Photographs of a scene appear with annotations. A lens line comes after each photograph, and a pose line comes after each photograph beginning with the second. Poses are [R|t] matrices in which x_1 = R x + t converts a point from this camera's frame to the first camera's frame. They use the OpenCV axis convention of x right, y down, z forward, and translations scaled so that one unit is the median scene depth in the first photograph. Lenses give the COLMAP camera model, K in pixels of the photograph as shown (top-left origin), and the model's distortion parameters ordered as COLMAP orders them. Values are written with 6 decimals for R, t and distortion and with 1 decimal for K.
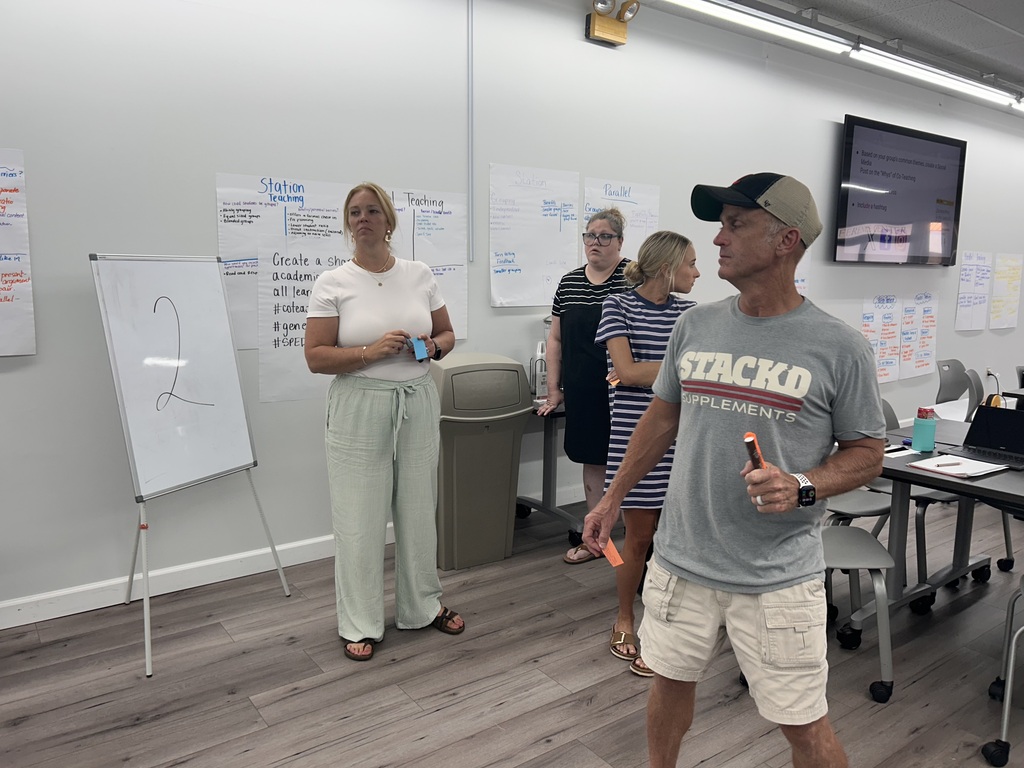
lens RADIAL K [[773.7, 0, 507.9], [0, 773.7, 384.9], [0, 0, 1]] dist [0.026480, -0.025456]
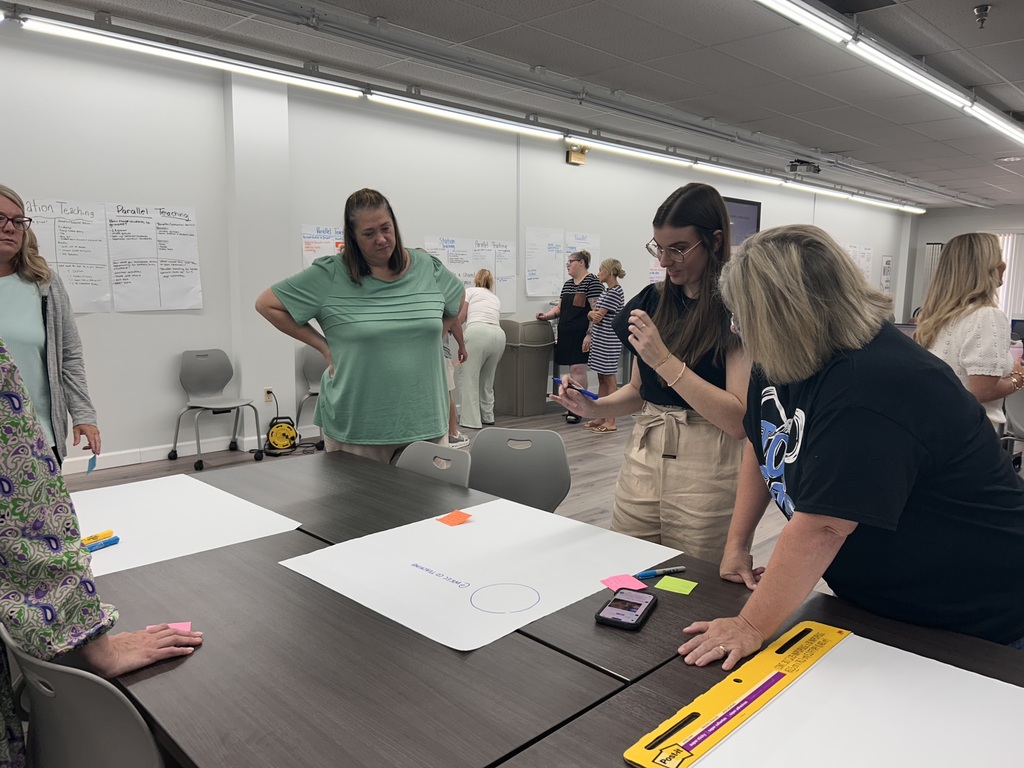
lens RADIAL K [[773.7, 0, 513.1], [0, 773.7, 383.7], [0, 0, 1]] dist [0.026480, -0.025456]
pose [[0.986452, -0.018976, 0.162947, -0.373217], [0.019628, 0.999804, -0.002397, 0.125571], [-0.162869, 0.005563, 0.986632, -0.948577]]
